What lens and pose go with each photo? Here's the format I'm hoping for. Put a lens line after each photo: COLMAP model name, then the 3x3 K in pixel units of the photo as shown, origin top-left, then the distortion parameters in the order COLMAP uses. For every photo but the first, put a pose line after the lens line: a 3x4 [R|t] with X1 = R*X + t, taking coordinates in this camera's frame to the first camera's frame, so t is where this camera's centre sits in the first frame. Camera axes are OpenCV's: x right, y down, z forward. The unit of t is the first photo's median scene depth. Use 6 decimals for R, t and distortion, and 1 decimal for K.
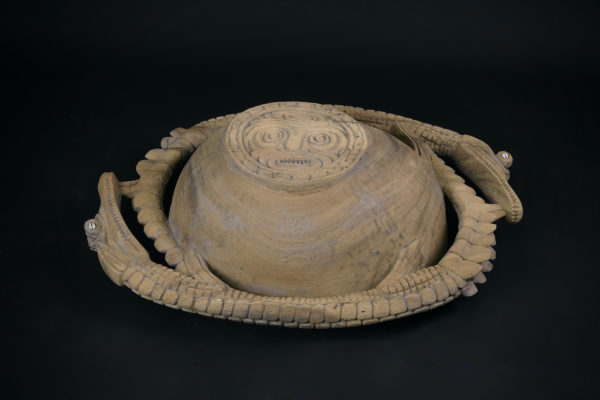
lens RADIAL K [[889.6, 0, 300.0], [0, 889.6, 200.0], [0, 0, 1]] dist [0.007605, 0.009769]
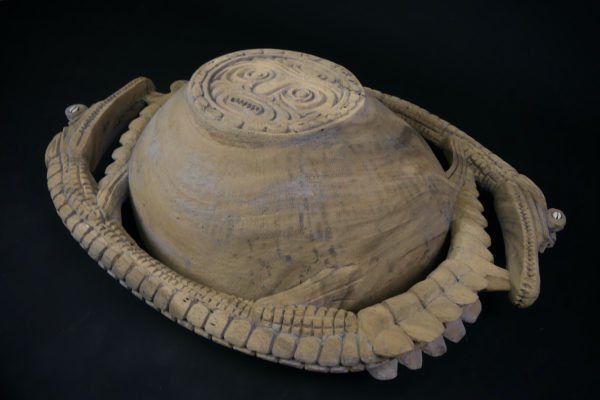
lens RADIAL K [[455.5, 0, 323.6], [0, 455.5, 199.5], [0, 0, 1]] dist [-0.006272, -0.000131]
pose [[0.851089, 0.378348, -0.364007, 0.222045], [-0.372053, 0.923808, 0.090302, -0.027338], [0.370438, 0.058575, 0.927008, 0.651876]]
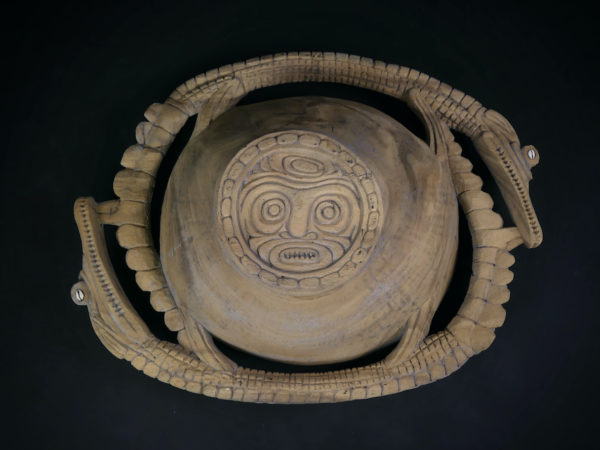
lens RADIAL K [[705.7, 0, 309.3], [0, 705.7, 224.6], [0, 0, 1]] dist [-0.001743, -0.000603]
pose [[0.998455, -0.036832, 0.041615, -0.024813], [0.001714, 0.768878, 0.639393, -0.498013], [-0.055547, -0.638333, 0.767753, 0.480259]]
